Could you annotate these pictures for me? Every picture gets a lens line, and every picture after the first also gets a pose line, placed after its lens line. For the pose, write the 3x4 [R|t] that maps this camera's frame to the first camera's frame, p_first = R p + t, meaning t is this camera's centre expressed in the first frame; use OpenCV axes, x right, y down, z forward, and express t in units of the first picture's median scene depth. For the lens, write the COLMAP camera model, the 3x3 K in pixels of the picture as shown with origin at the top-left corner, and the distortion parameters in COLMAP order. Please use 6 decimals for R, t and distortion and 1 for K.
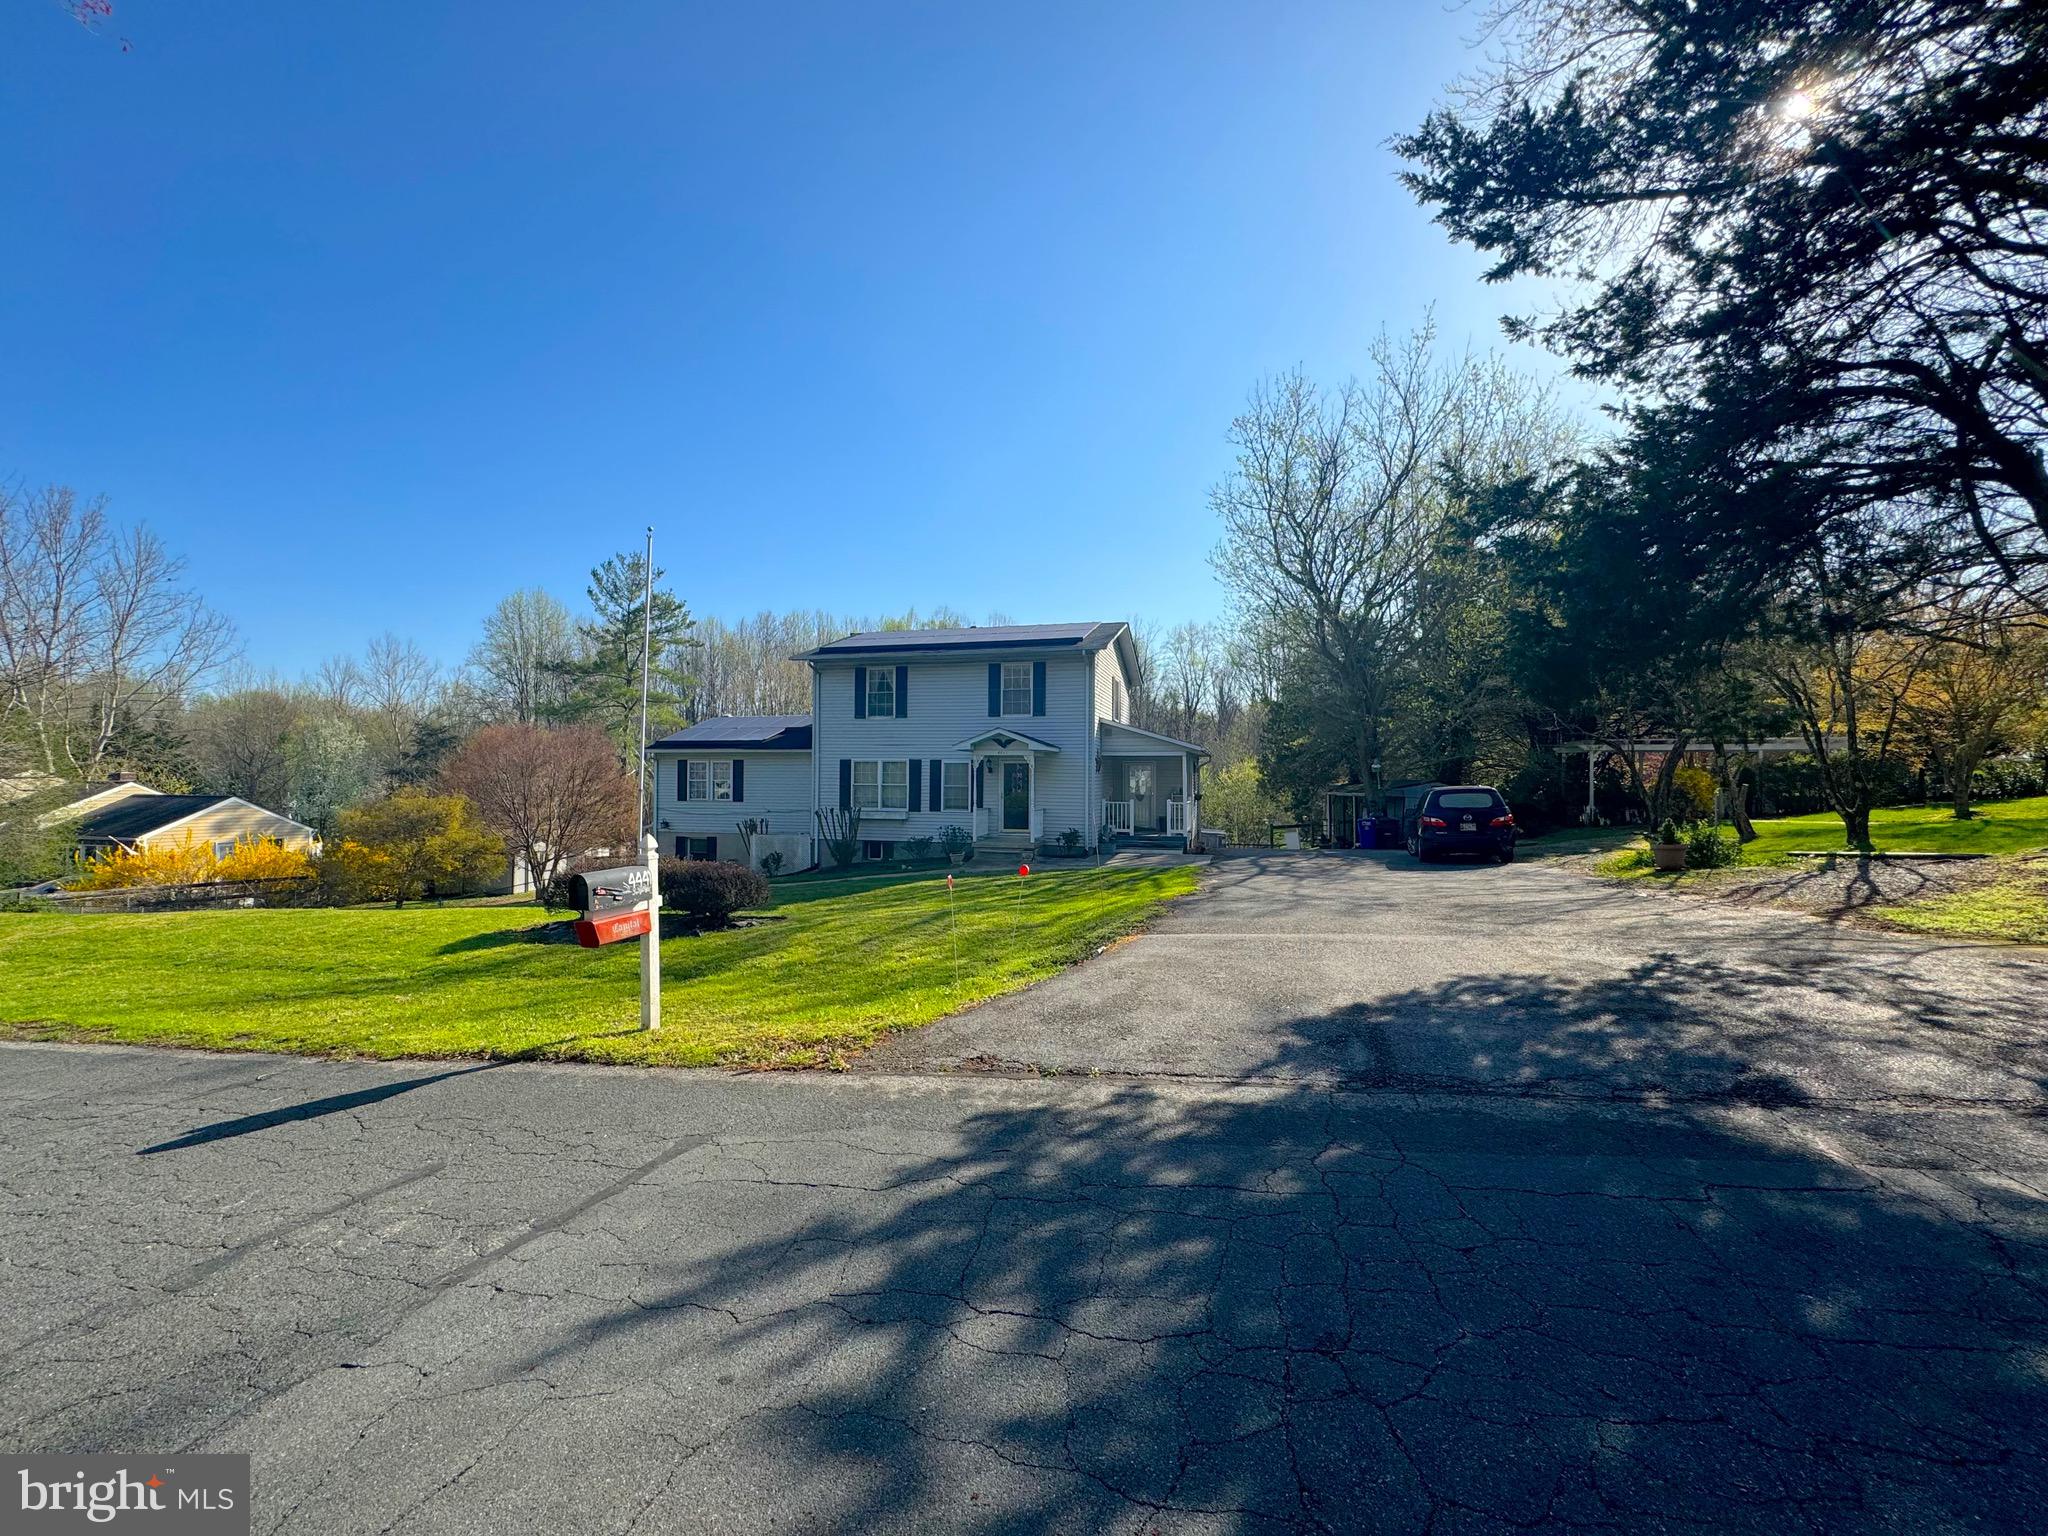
lens RADIAL K [[812.4, 0, 1024.0], [0, 812.4, 768.0], [0, 0, 1]] dist [-0.004326, 0.000655]
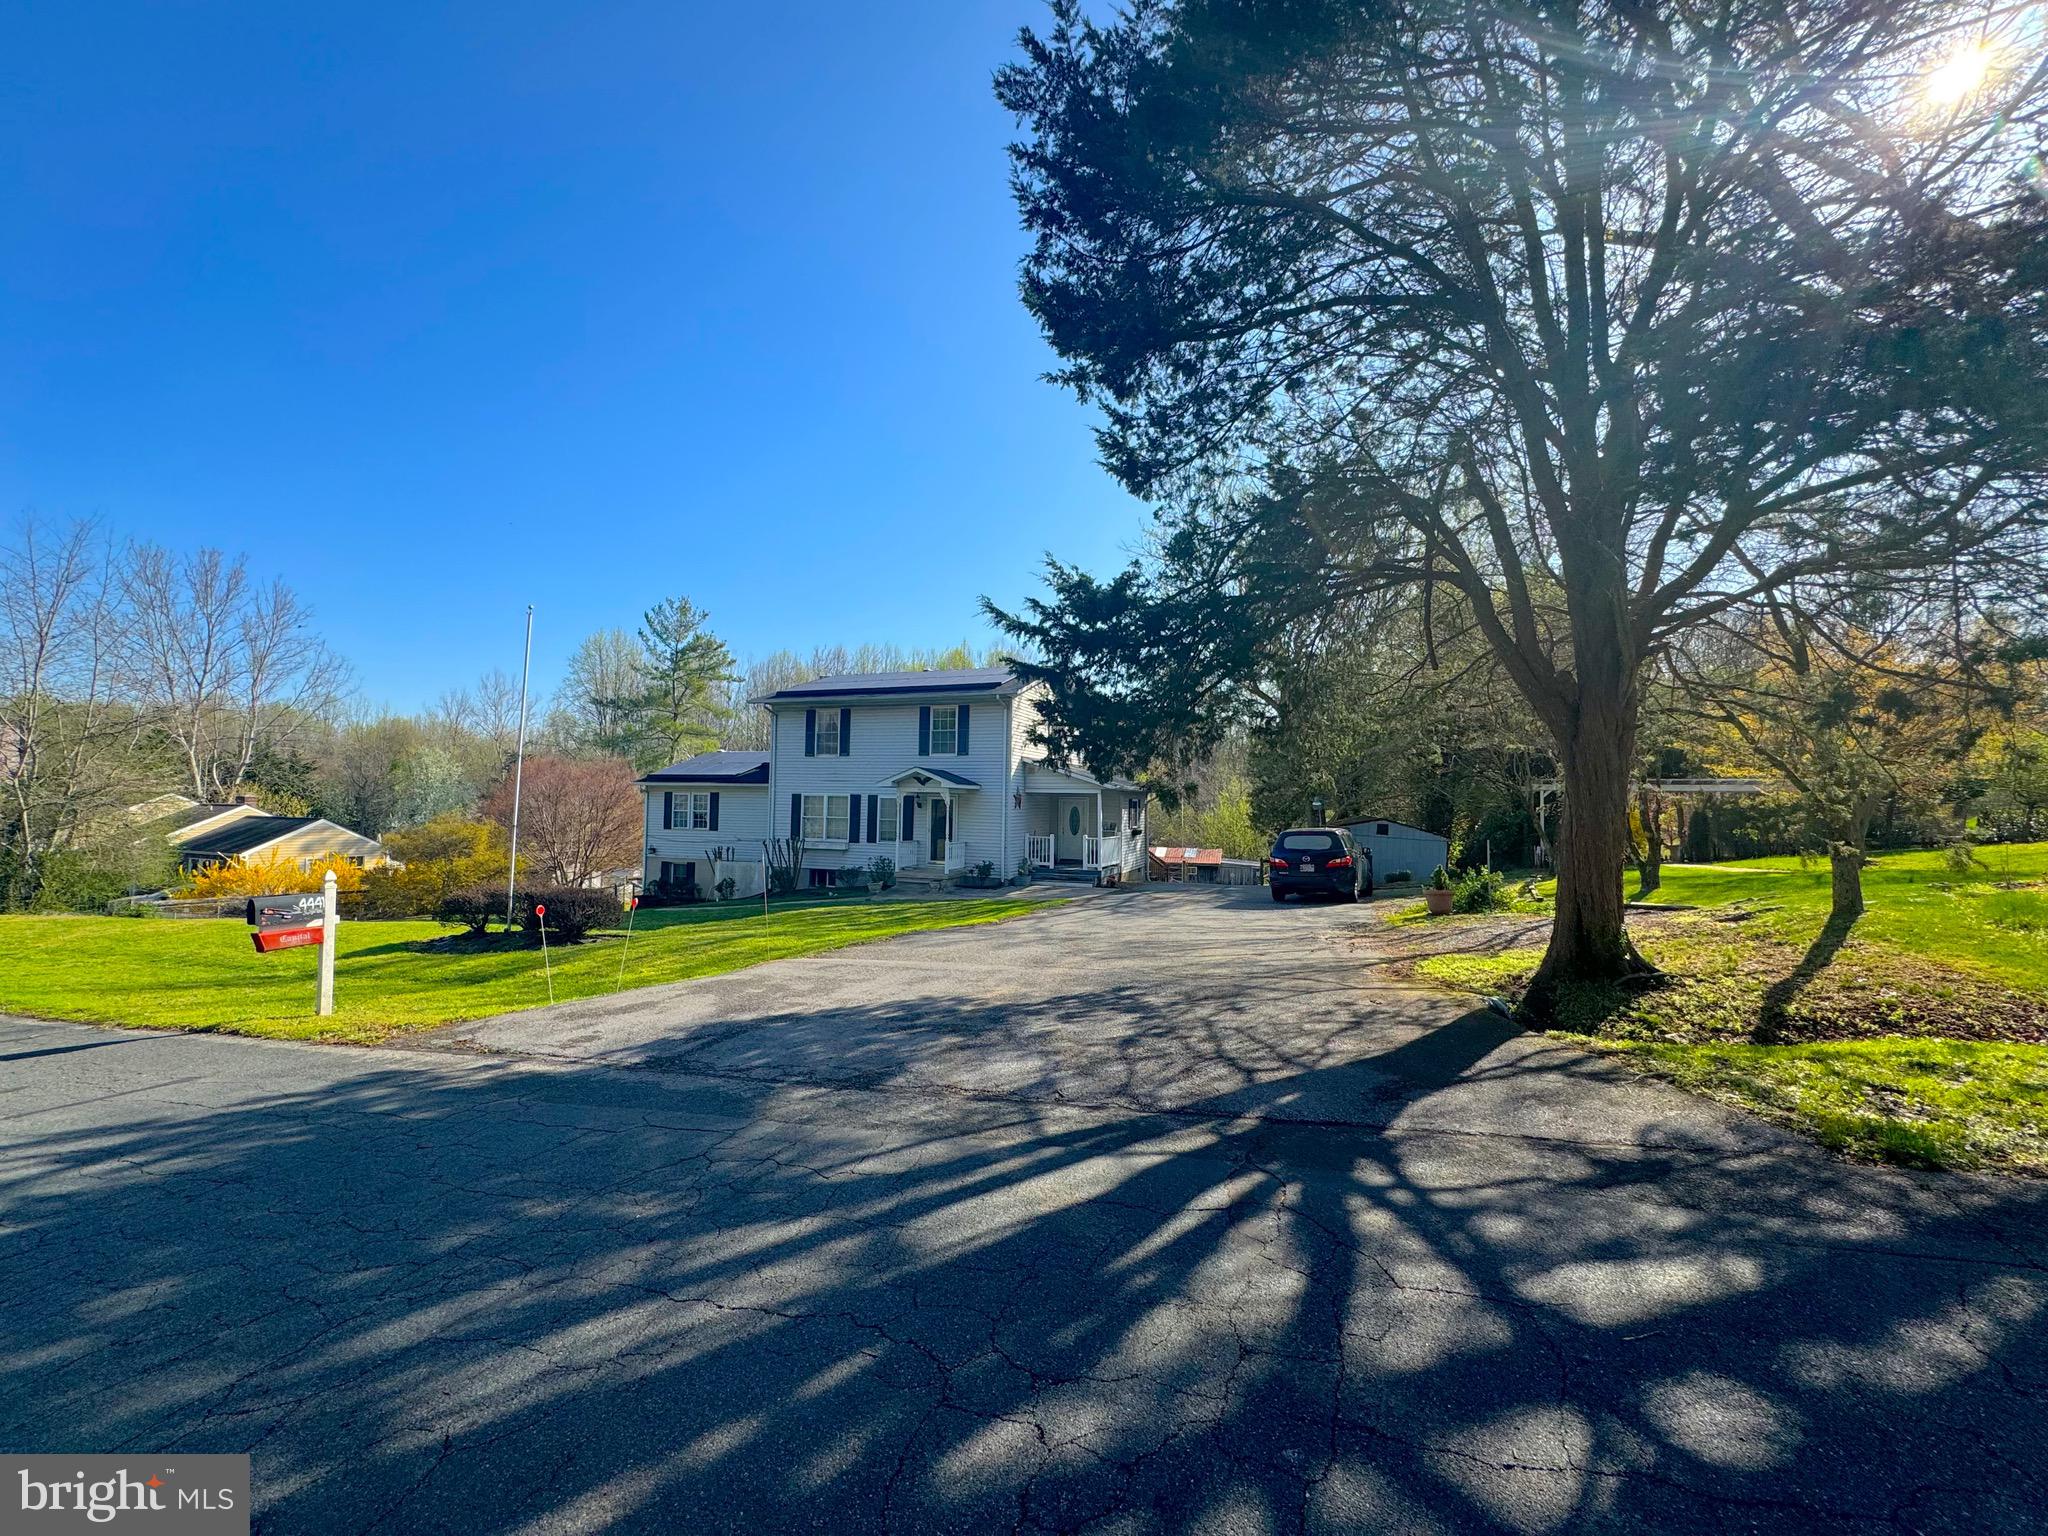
lens RADIAL K [[812.4, 0, 1024.0], [0, 812.4, 768.0], [0, 0, 1]] dist [-0.004326, 0.000655]
pose [[0.994418, 0.005096, -0.105391, 0.200433], [-0.008497, 0.999456, -0.031852, -0.013091], [0.105171, 0.032570, 0.993921, -0.053837]]
